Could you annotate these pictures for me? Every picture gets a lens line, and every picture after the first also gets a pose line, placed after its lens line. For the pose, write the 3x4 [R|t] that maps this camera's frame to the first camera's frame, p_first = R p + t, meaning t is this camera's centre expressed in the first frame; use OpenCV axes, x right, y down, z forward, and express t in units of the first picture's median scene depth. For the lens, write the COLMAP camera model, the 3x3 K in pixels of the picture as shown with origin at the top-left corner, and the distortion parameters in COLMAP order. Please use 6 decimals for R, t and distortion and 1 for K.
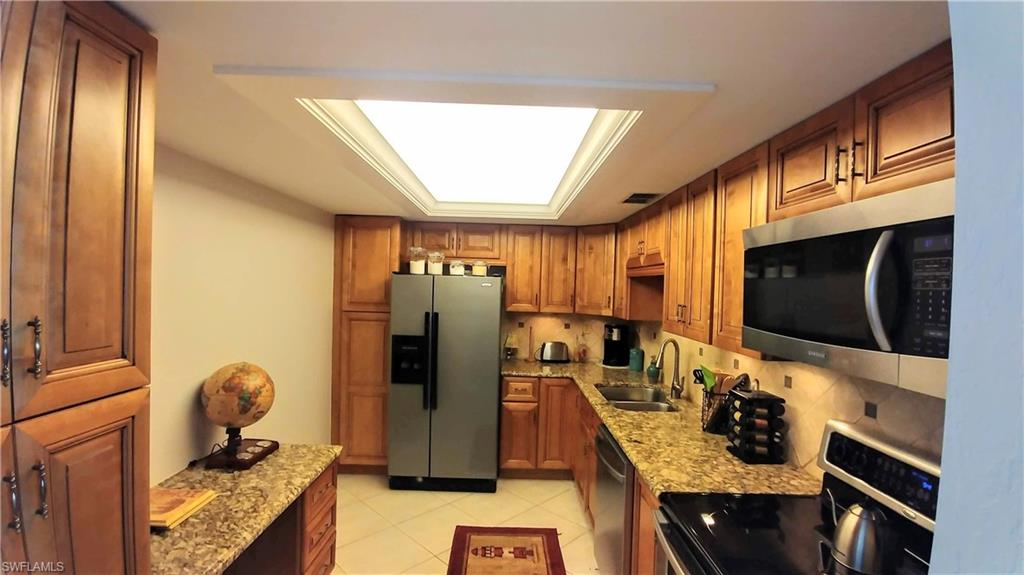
lens RADIAL K [[463.3, 0, 514.0], [0, 463.3, 291.6], [0, 0, 1]] dist [-0.015661, -0.007757]
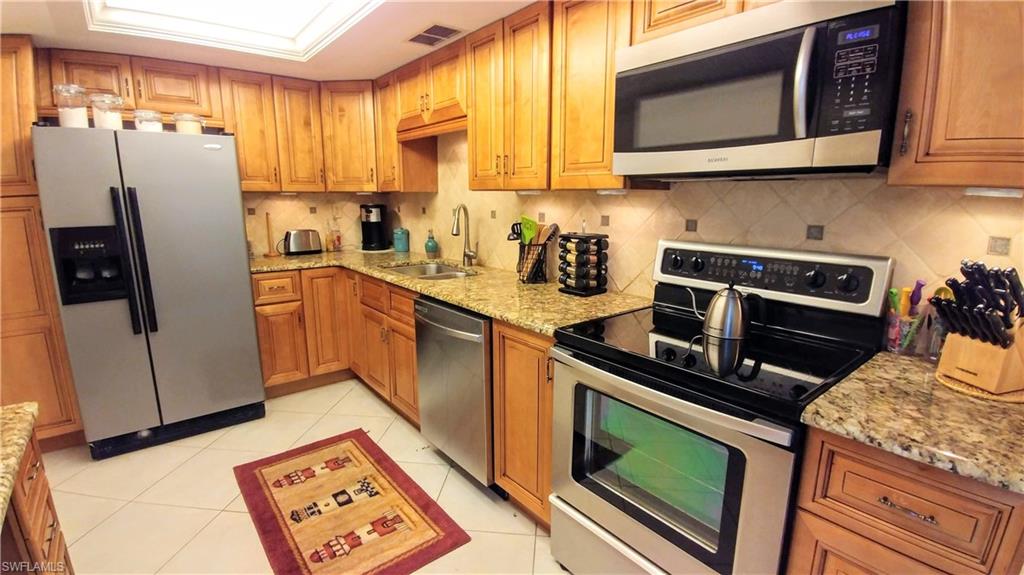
lens RADIAL K [[463.3, 0, 514.4], [0, 463.3, 290.2], [0, 0, 1]] dist [-0.015661, -0.007757]
pose [[0.779228, -0.150838, 0.608318, -0.195919], [0.032521, 0.979030, 0.201102, 0.091296], [-0.625896, -0.136921, 0.767794, 0.182079]]
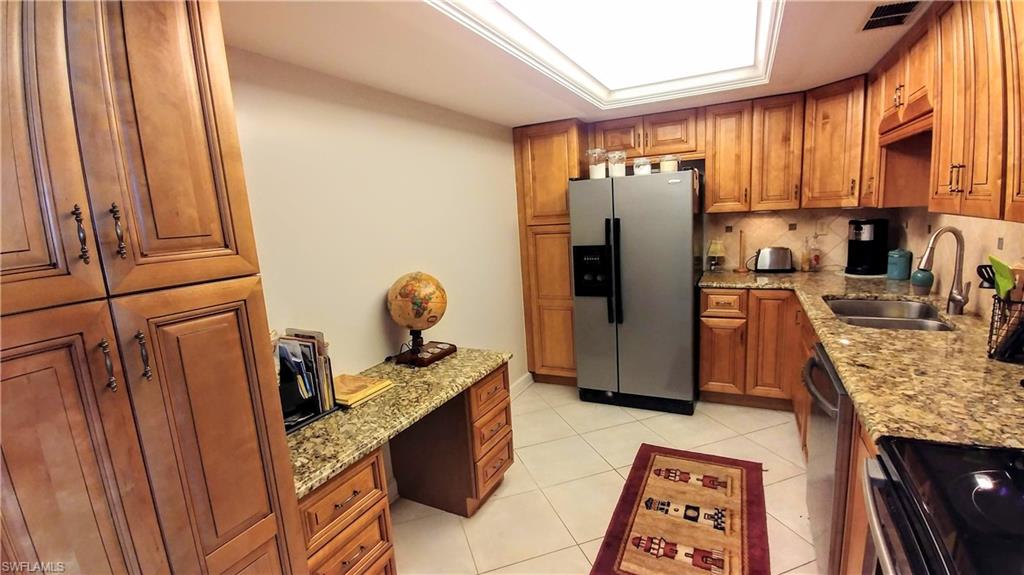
lens RADIAL K [[463.3, 0, 508.3], [0, 463.3, 293.3], [0, 0, 1]] dist [-0.015661, -0.007757]
pose [[0.878311, -0.005272, -0.478060, 0.095560], [0.083407, 0.986294, 0.142362, 0.051945], [0.470758, -0.164911, 0.866713, 0.113128]]
